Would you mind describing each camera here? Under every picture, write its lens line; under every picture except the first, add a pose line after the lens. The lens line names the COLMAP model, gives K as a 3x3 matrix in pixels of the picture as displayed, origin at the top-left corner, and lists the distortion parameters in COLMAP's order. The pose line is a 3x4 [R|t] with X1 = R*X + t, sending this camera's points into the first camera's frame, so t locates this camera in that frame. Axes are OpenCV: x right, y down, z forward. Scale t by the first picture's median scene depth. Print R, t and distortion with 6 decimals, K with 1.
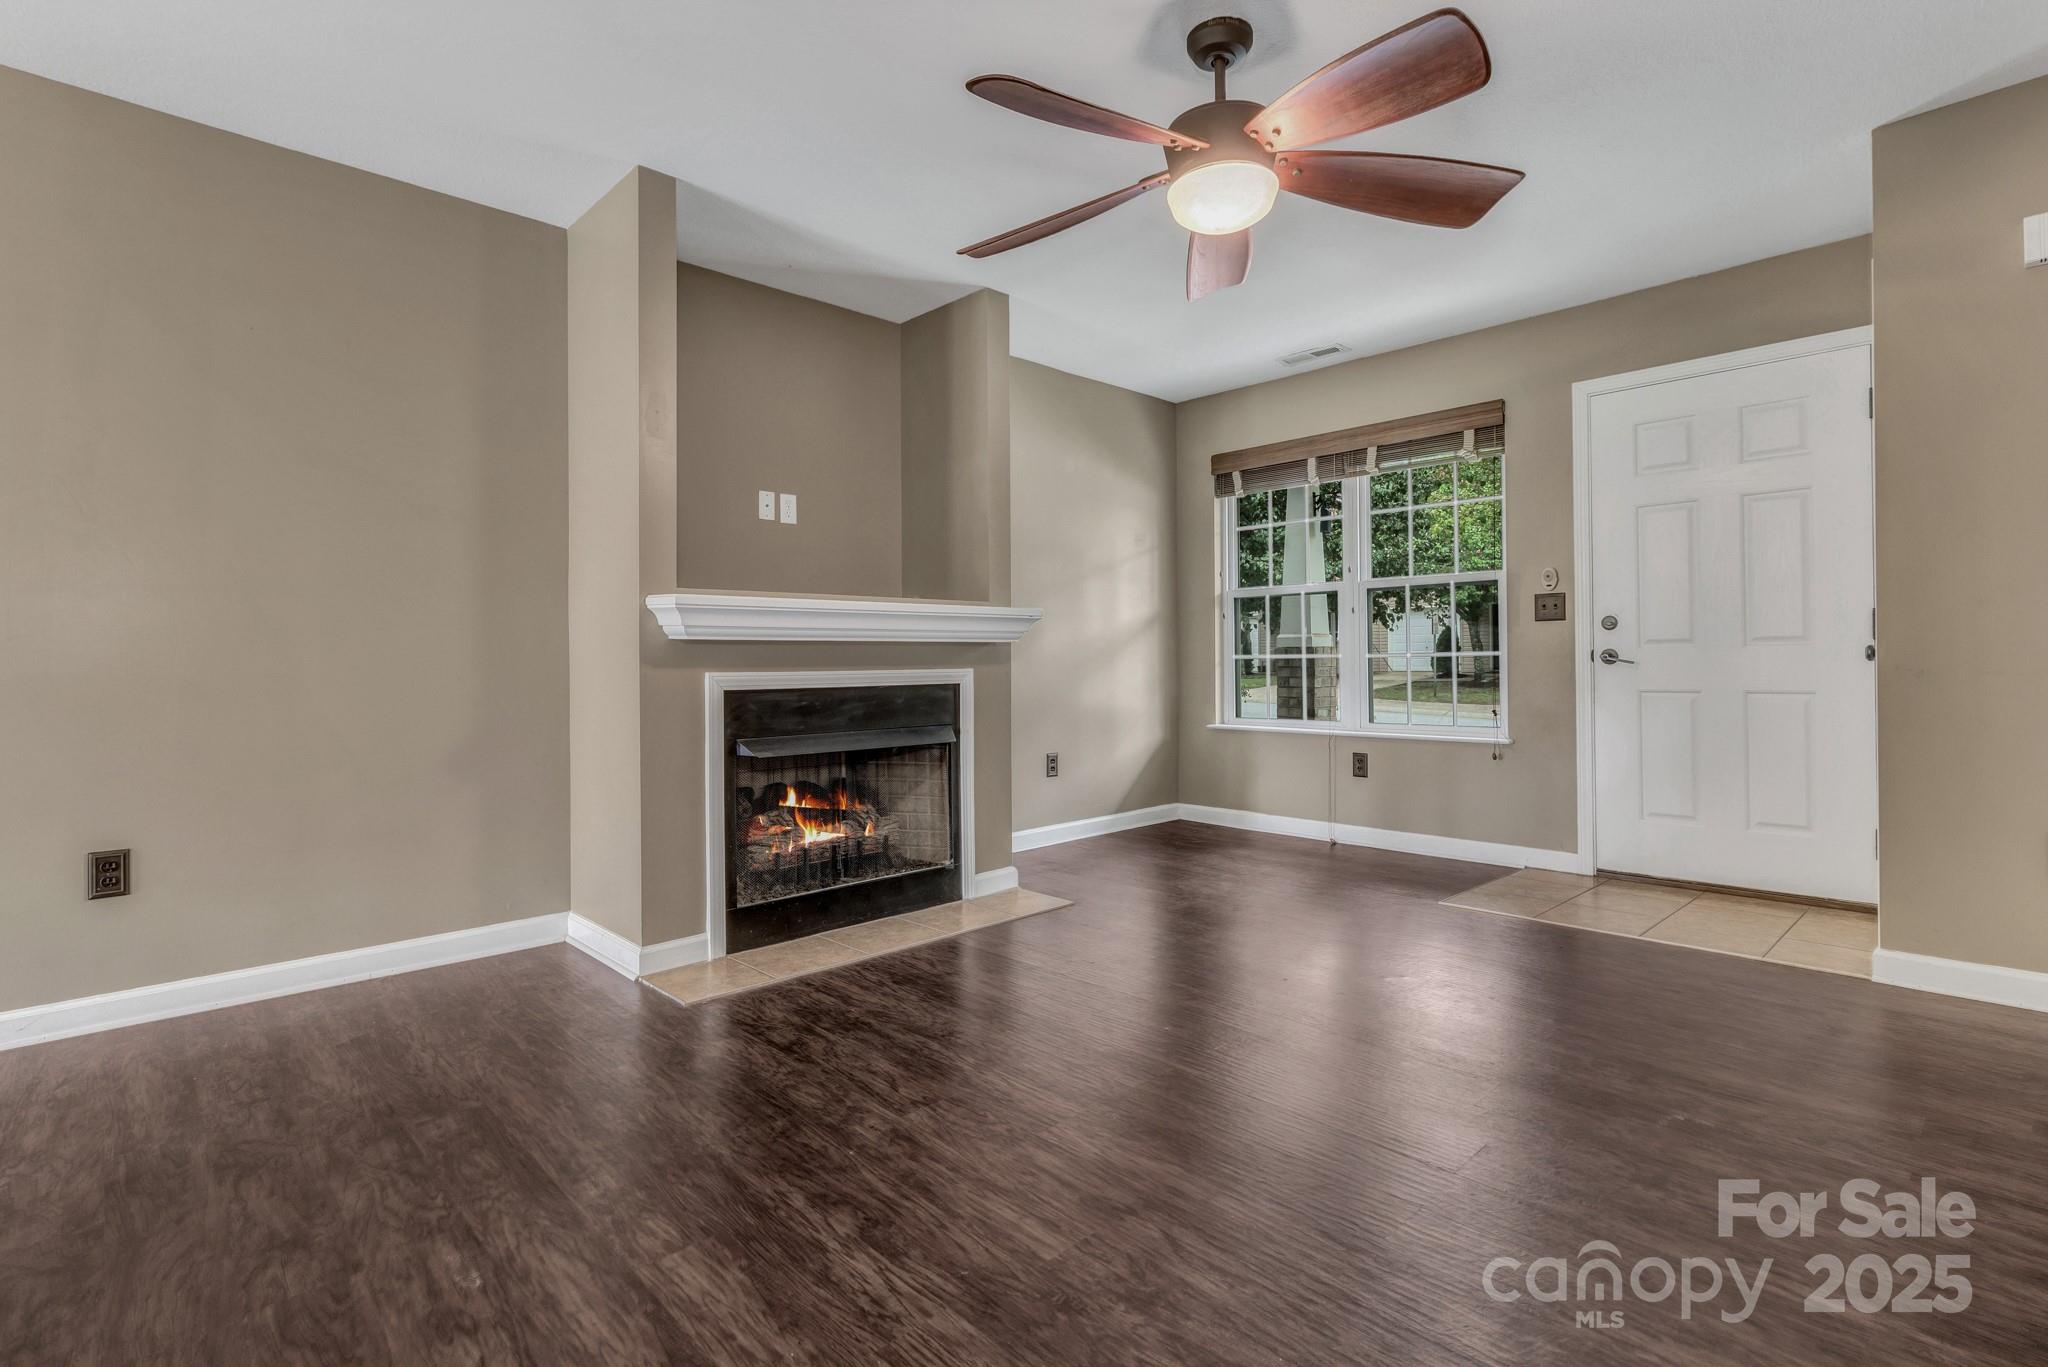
lens RADIAL K [[953.4, 0, 1030.1], [0, 953.4, 655.5], [0, 0, 1]] dist [0.002824, 0.000241]
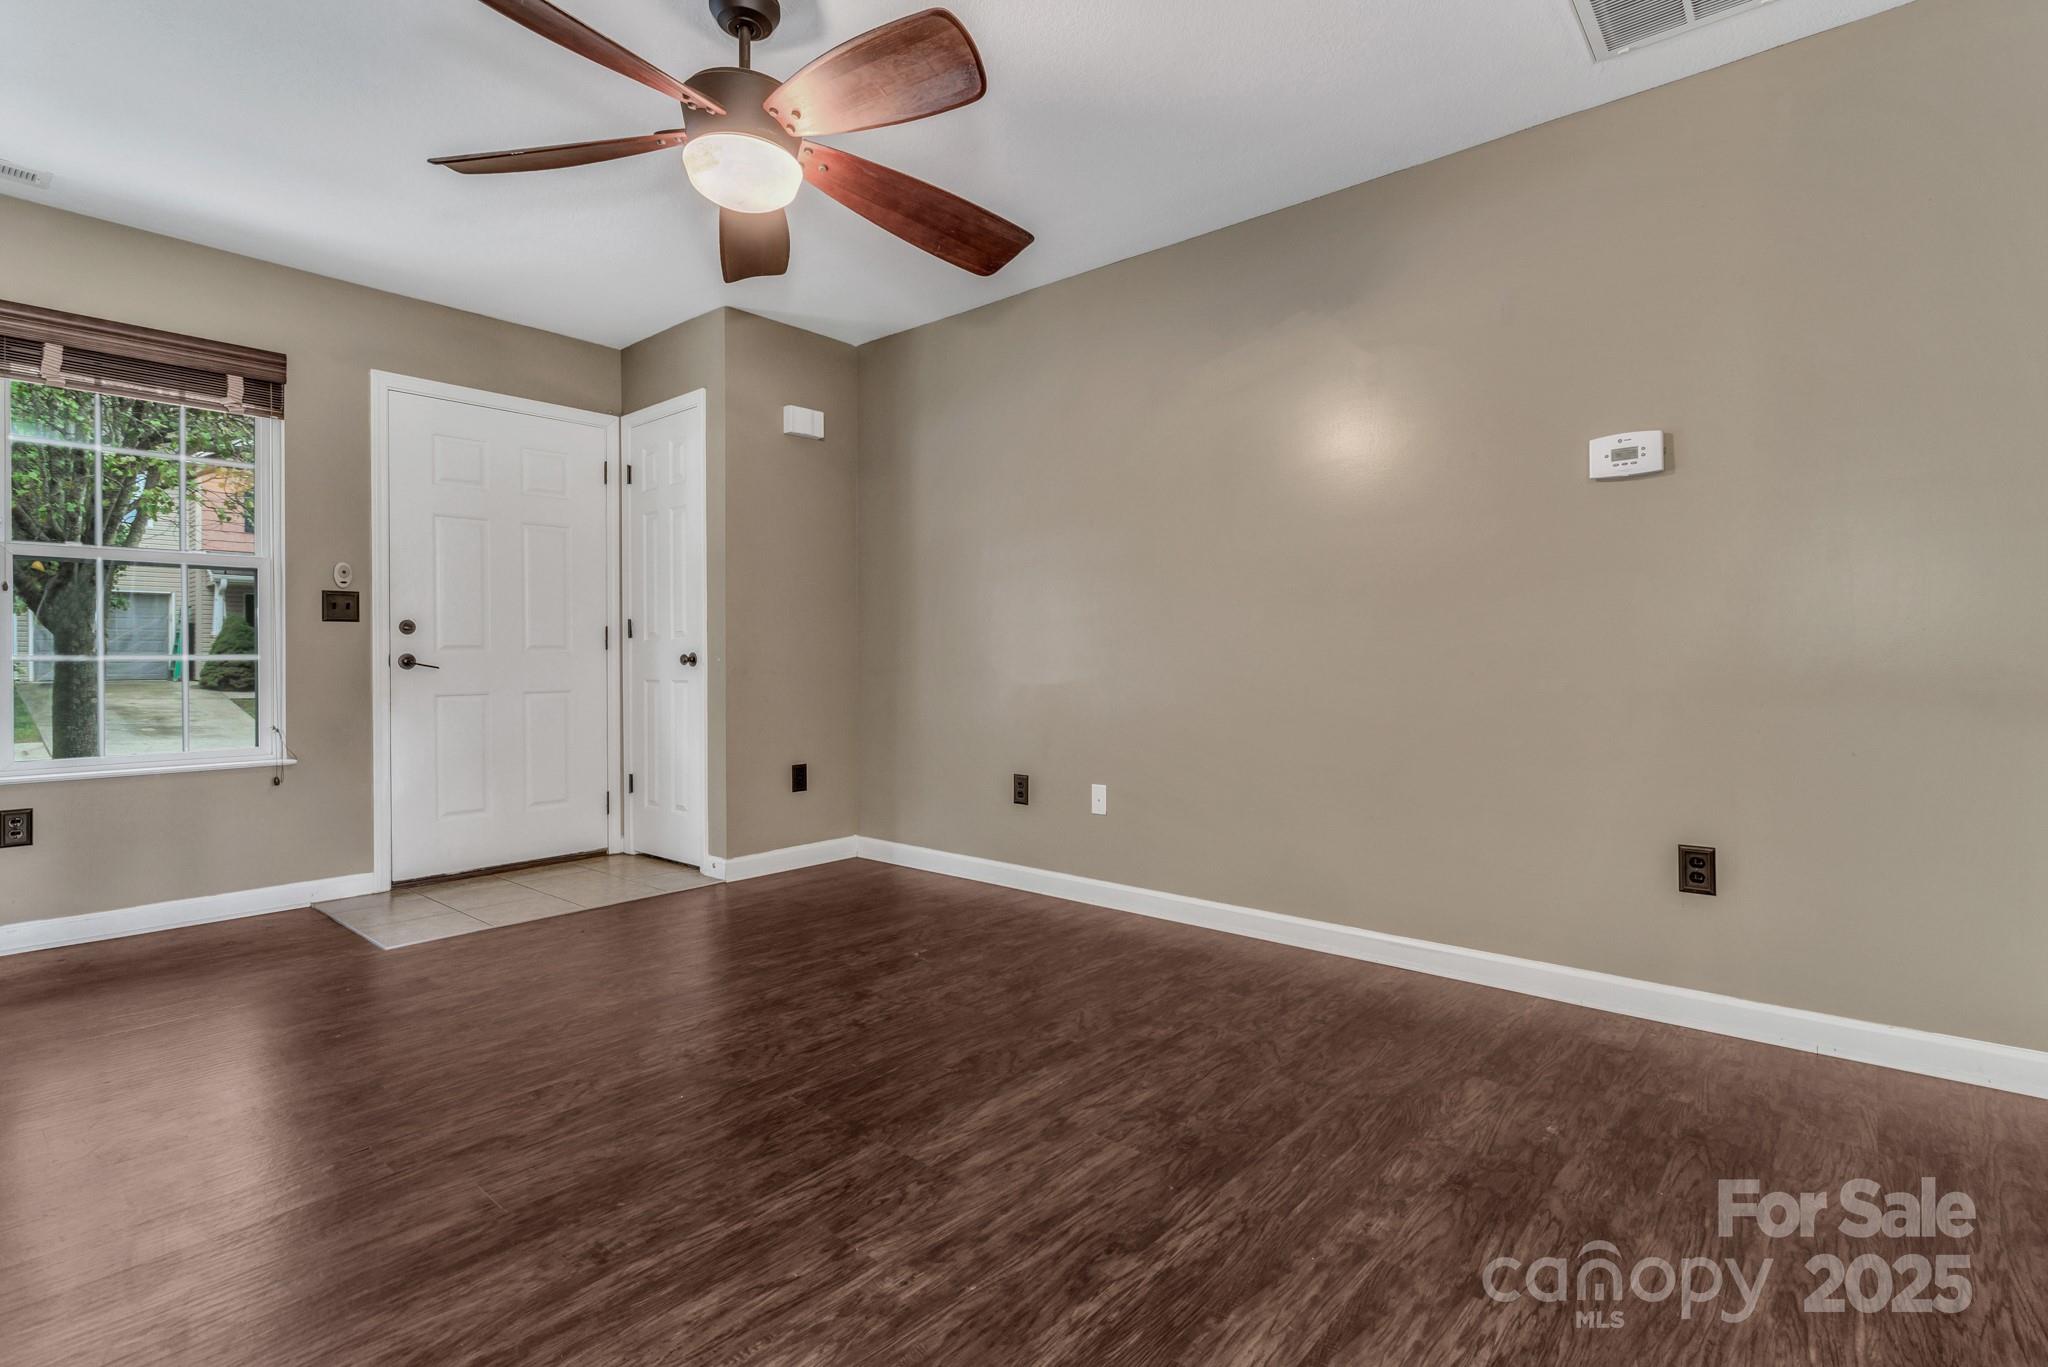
lens RADIAL K [[953.4, 0, 1030.1], [0, 953.4, 655.5], [0, 0, 1]] dist [0.002824, 0.000241]
pose [[-0.087081, 0.013247, 0.996113, -0.879997], [-0.005384, 0.999891, -0.013768, 0.010617], [-0.996187, -0.006562, -0.087000, 0.919943]]
